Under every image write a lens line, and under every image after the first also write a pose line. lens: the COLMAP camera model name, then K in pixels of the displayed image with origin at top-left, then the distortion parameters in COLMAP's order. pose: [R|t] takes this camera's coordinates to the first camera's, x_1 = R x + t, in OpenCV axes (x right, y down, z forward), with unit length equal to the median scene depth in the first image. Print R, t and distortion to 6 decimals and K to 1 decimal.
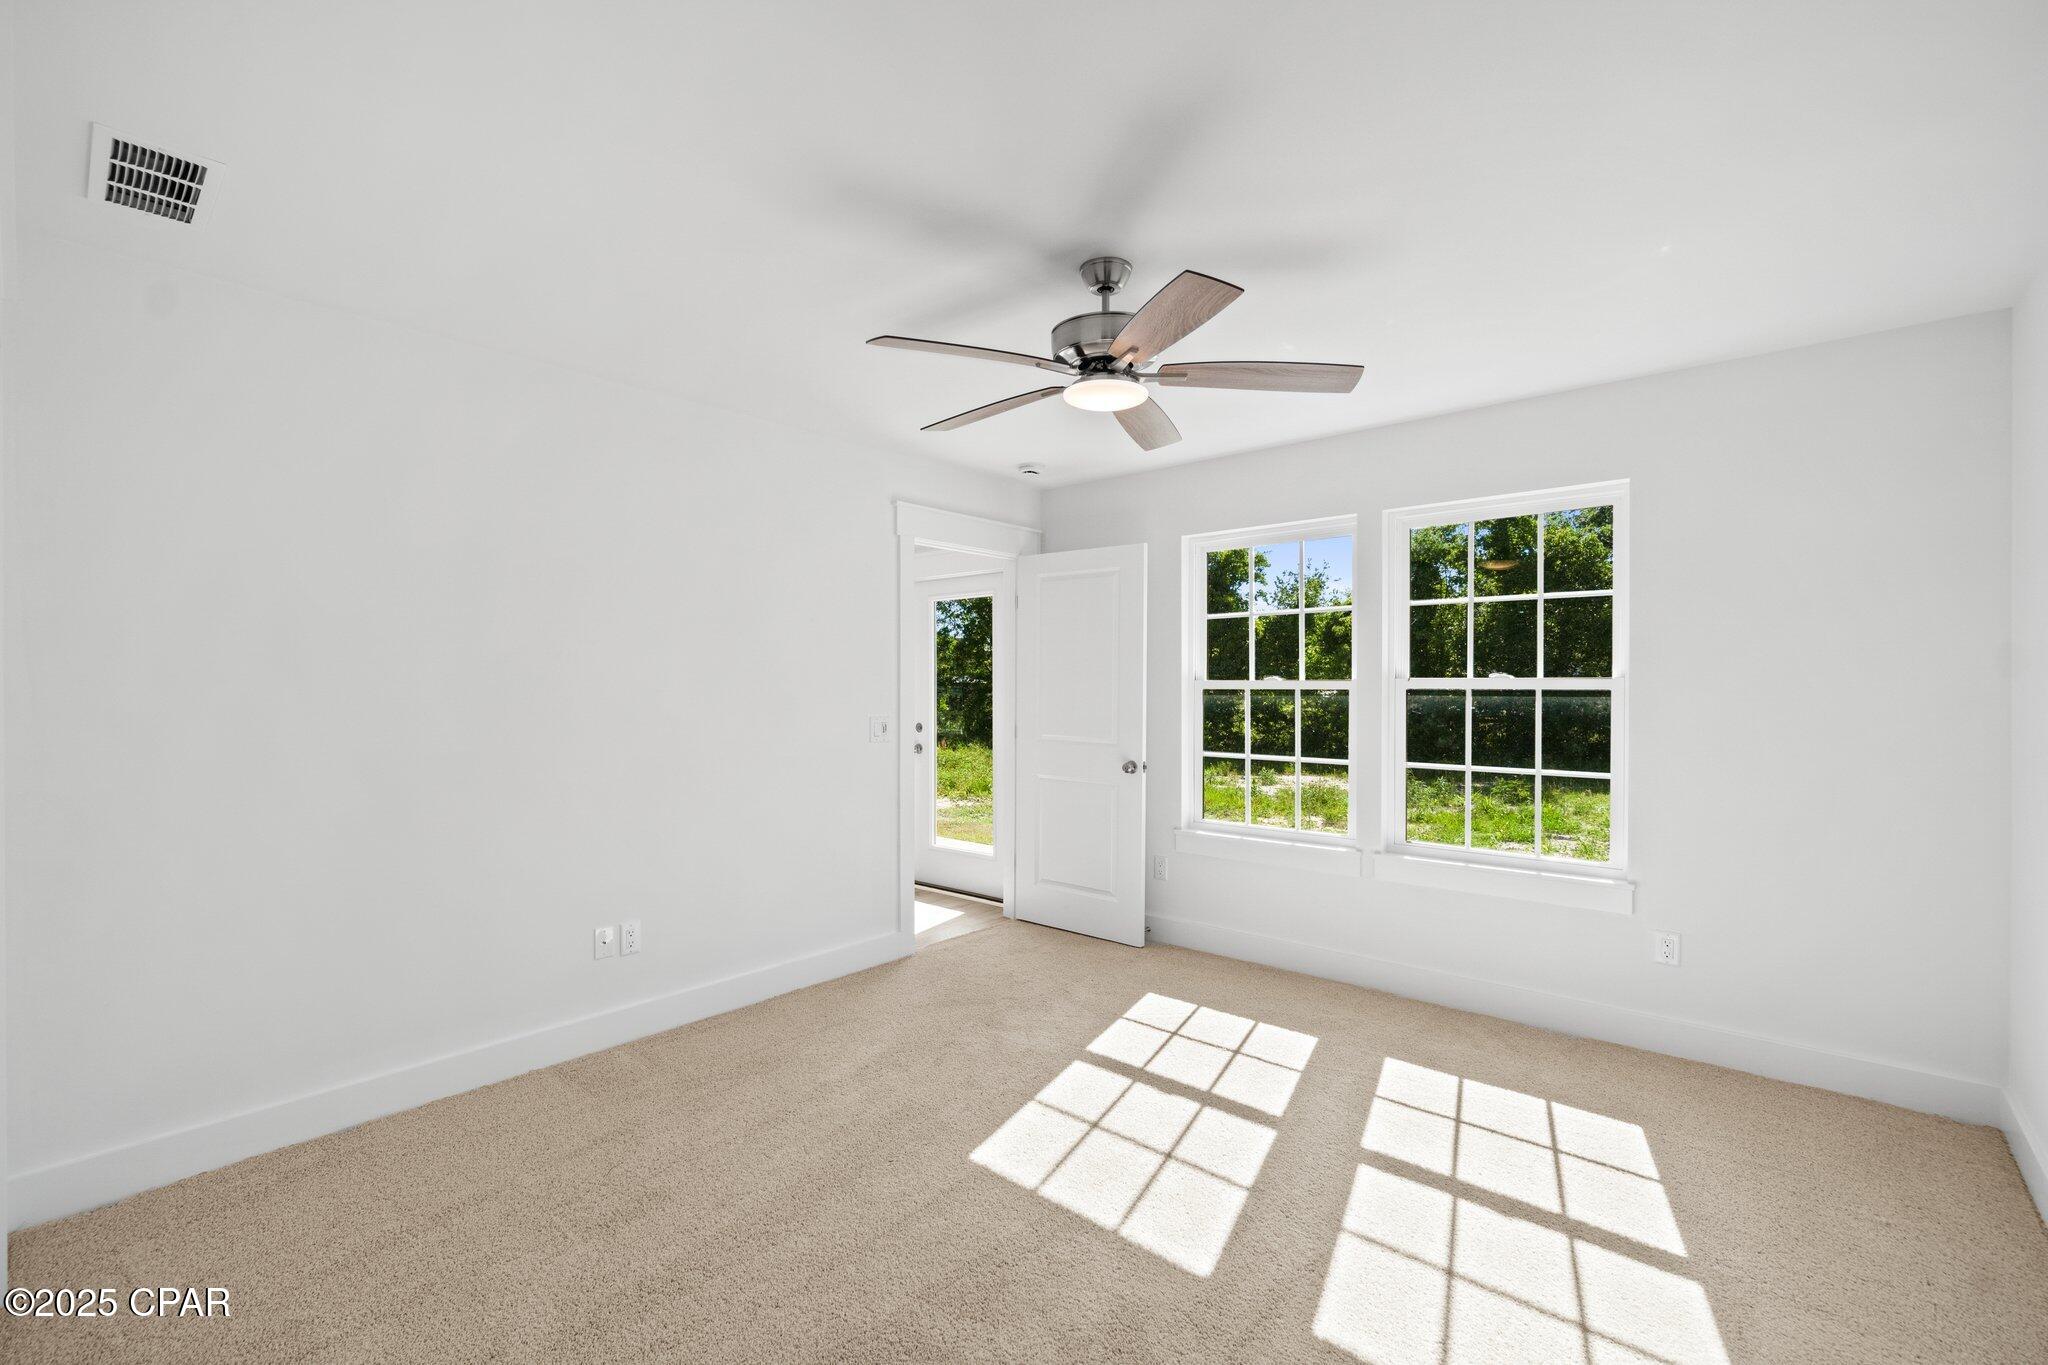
lens RADIAL K [[877.6, 0, 996.4], [0, 877.6, 690.8], [0, 0, 1]] dist [0.000348, 0.000039]
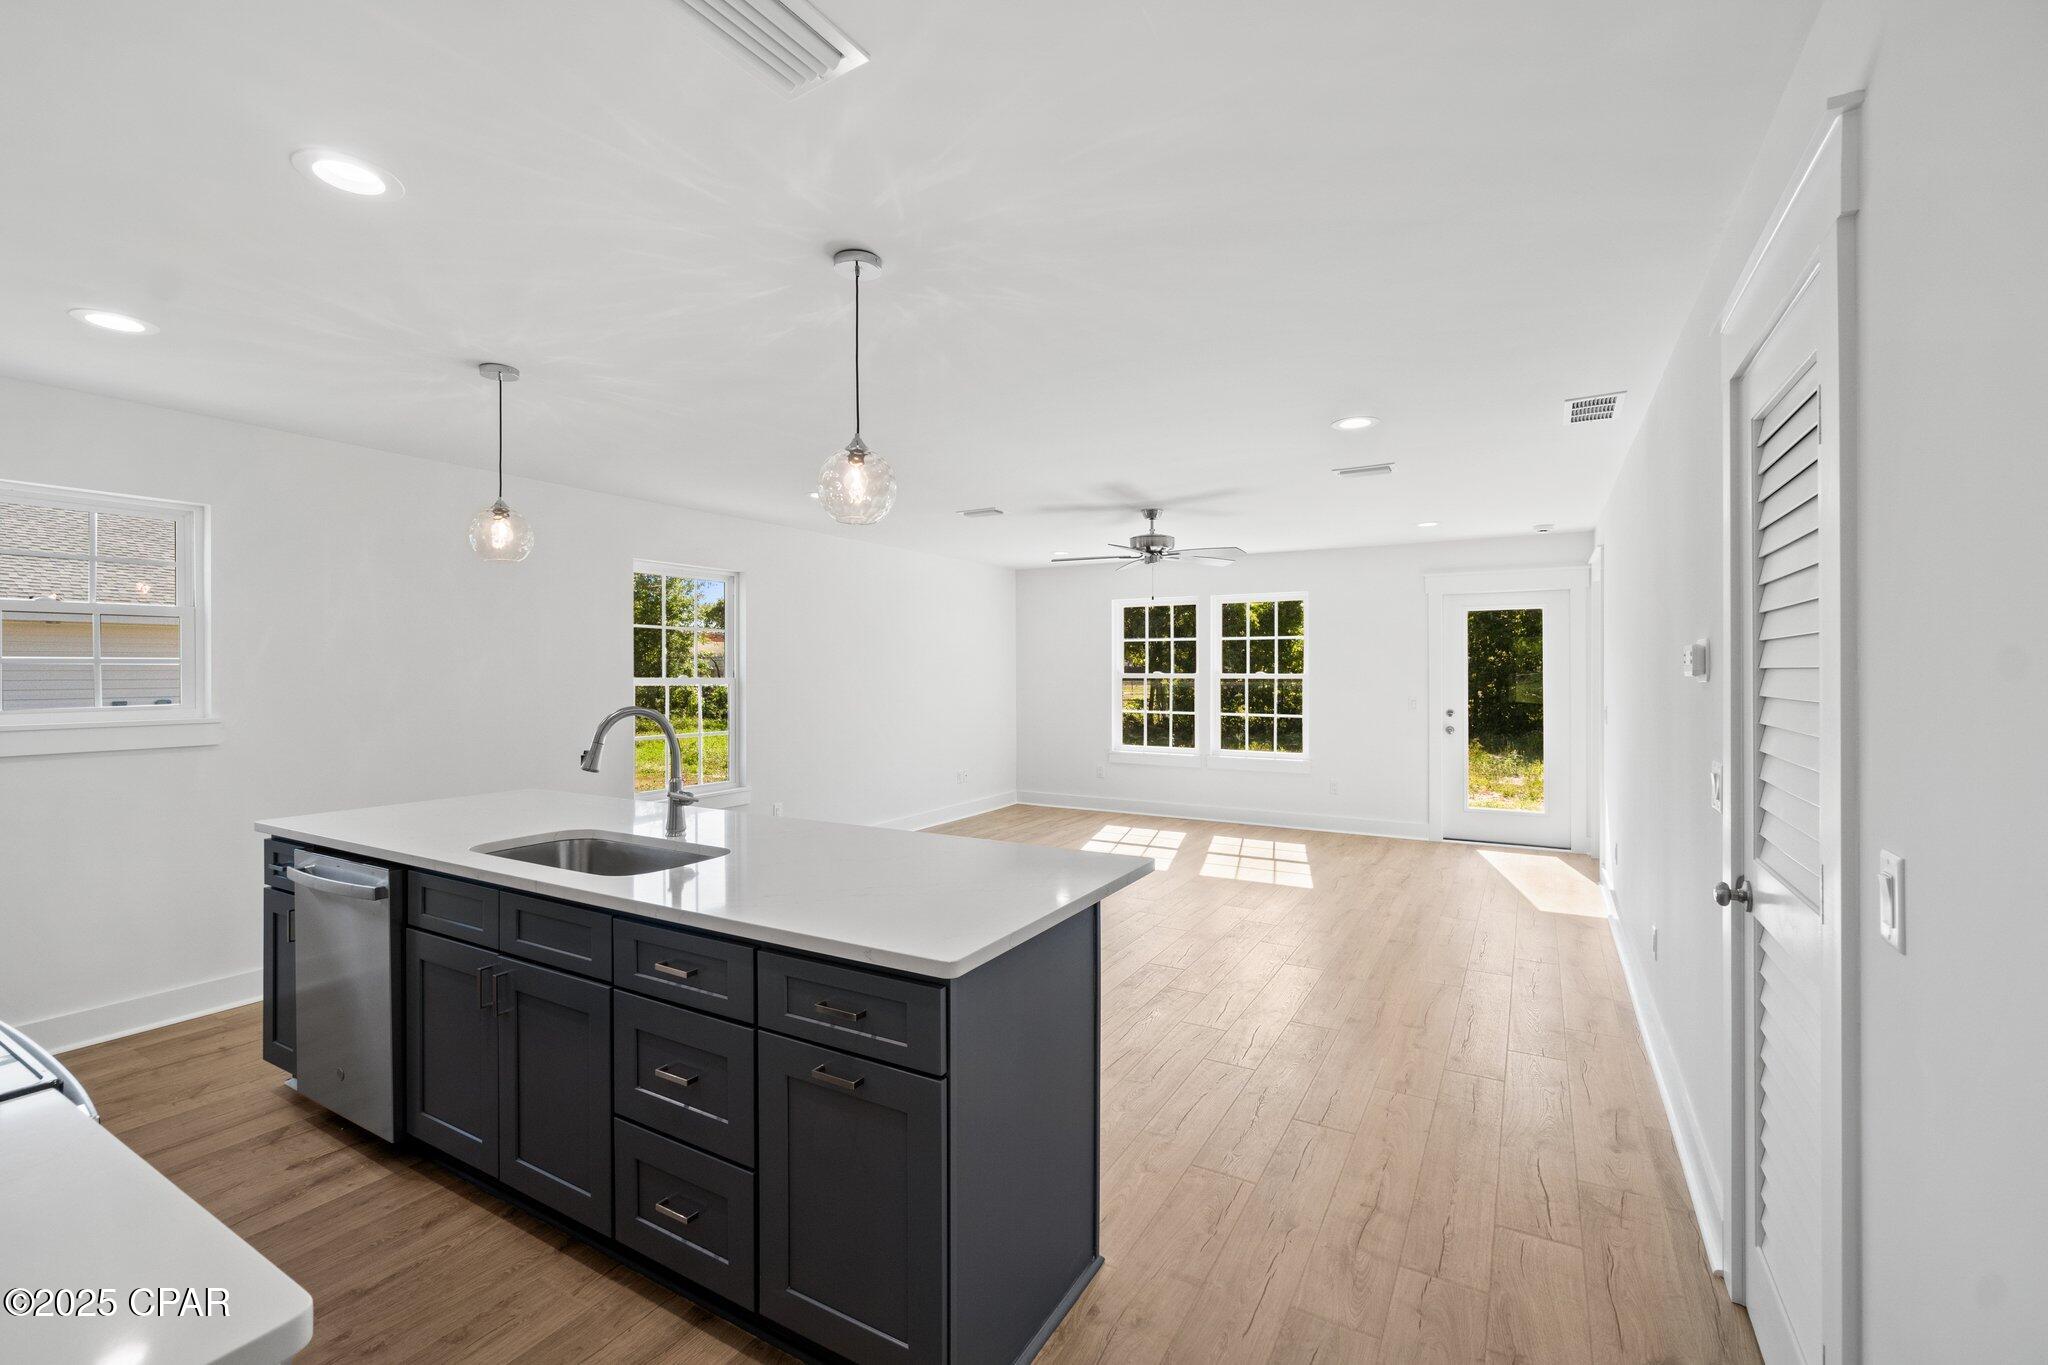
lens RADIAL K [[887.0, 0, 1018.1], [0, 887.0, 670.2], [0, 0, 1]] dist [-0.003534, -0.000533]
pose [[0.975616, -0.000705, 0.219486, -0.523647], [0.001232, 0.999997, -0.002264, -0.019559], [-0.219483, 0.002479, 0.975613, -1.070083]]
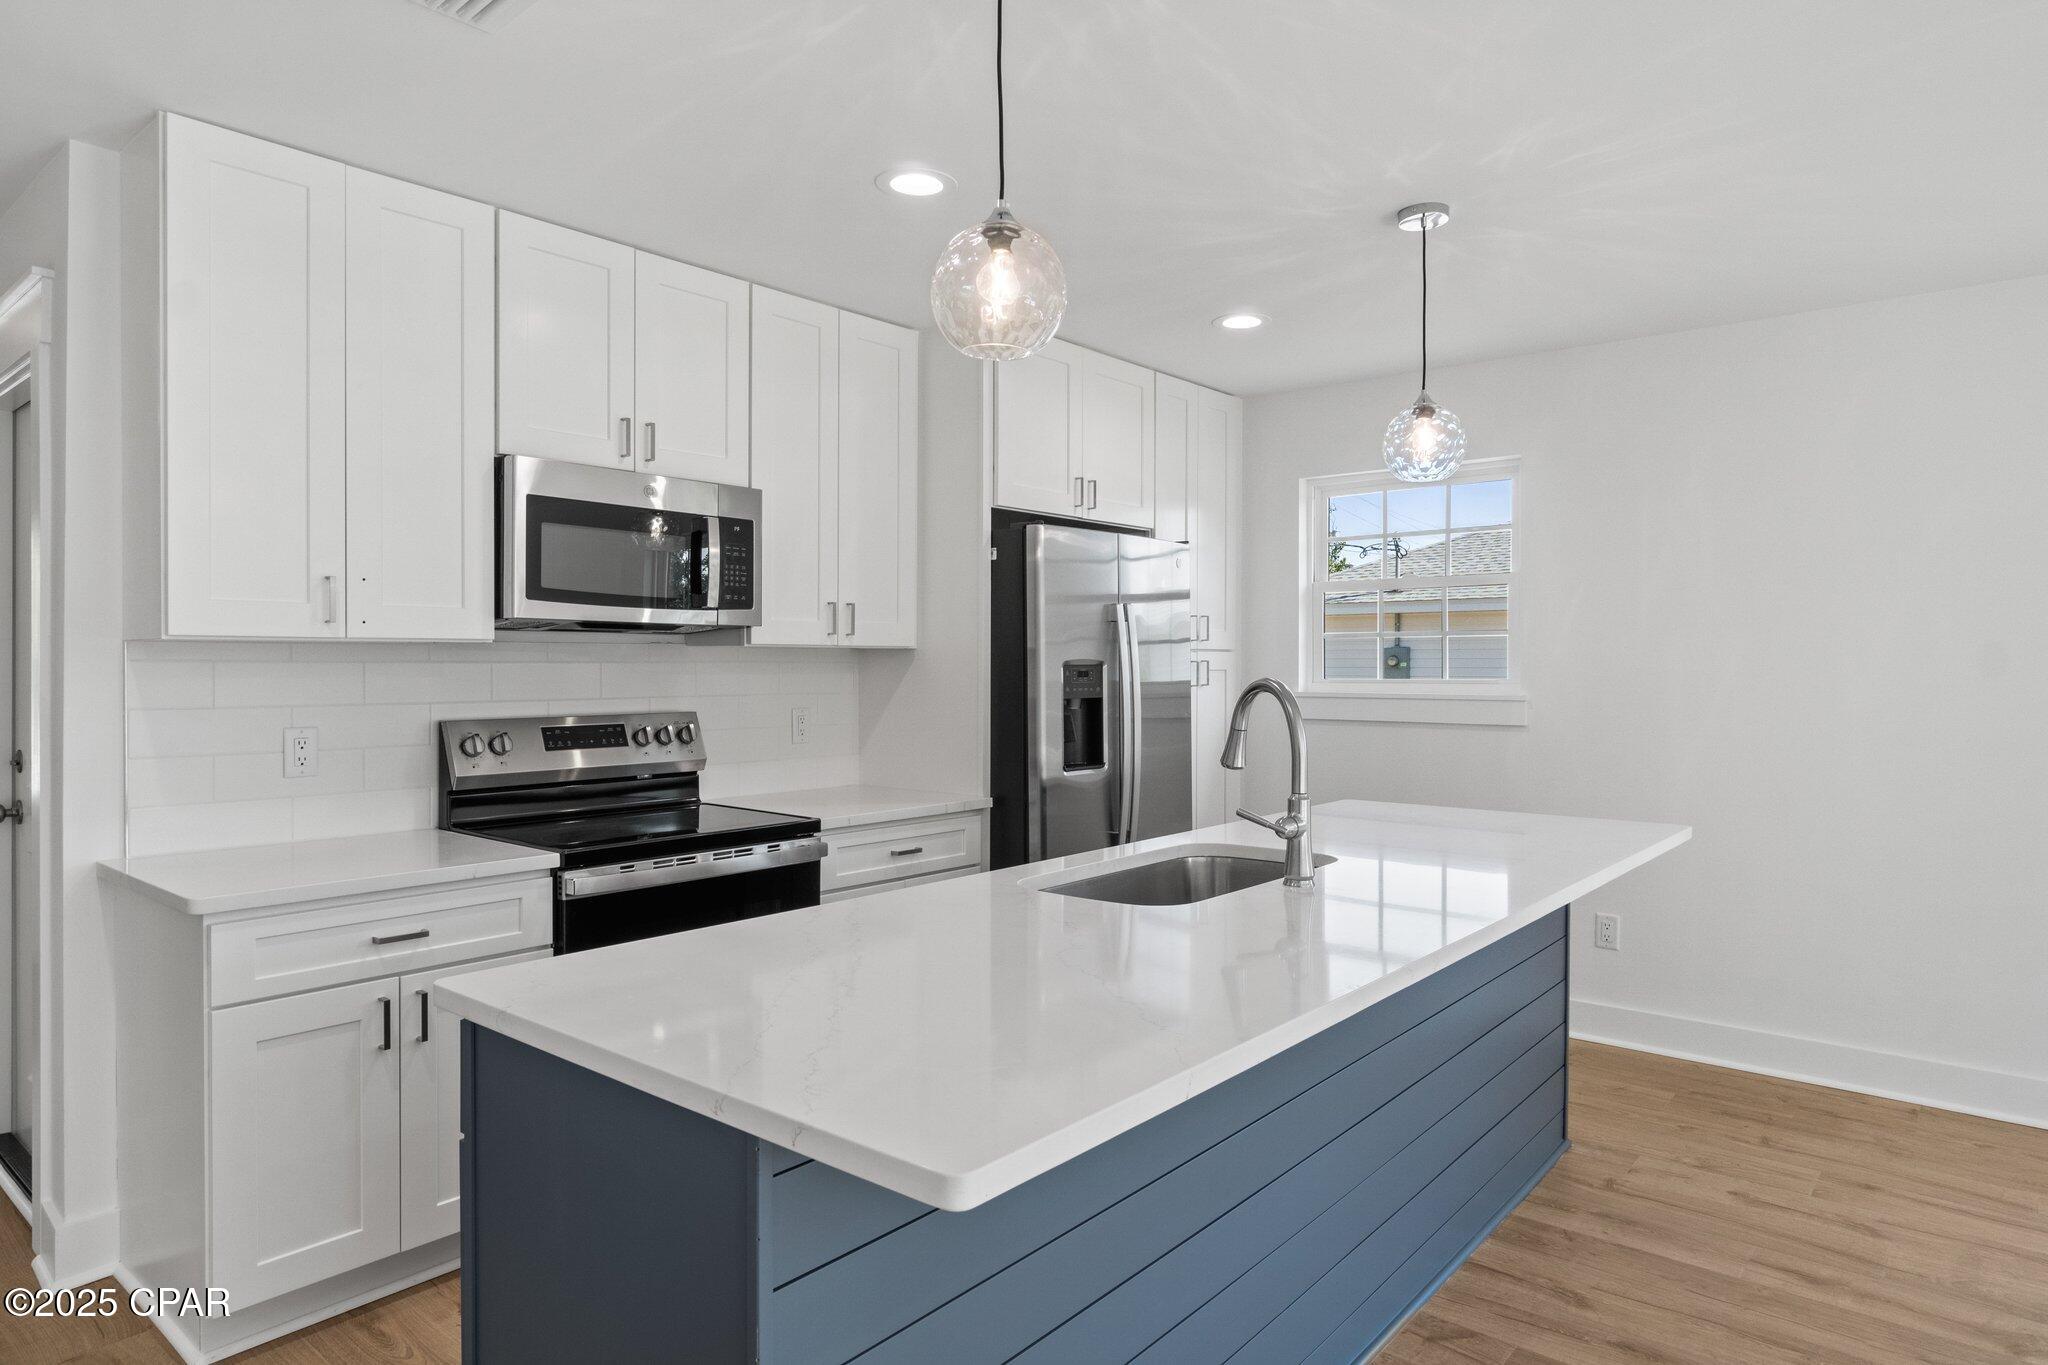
lens RADIAL K [[1205.7, 0, 1015.8], [0, 1205.7, 668.5], [0, 0, 1]] dist [-0.004401, 0.000622]
pose [[0.049099, 0.004739, -0.998783, -0.004989], [-0.003715, 0.999983, 0.004563, 0.000715], [0.998787, 0.003486, 0.049115, -0.450654]]
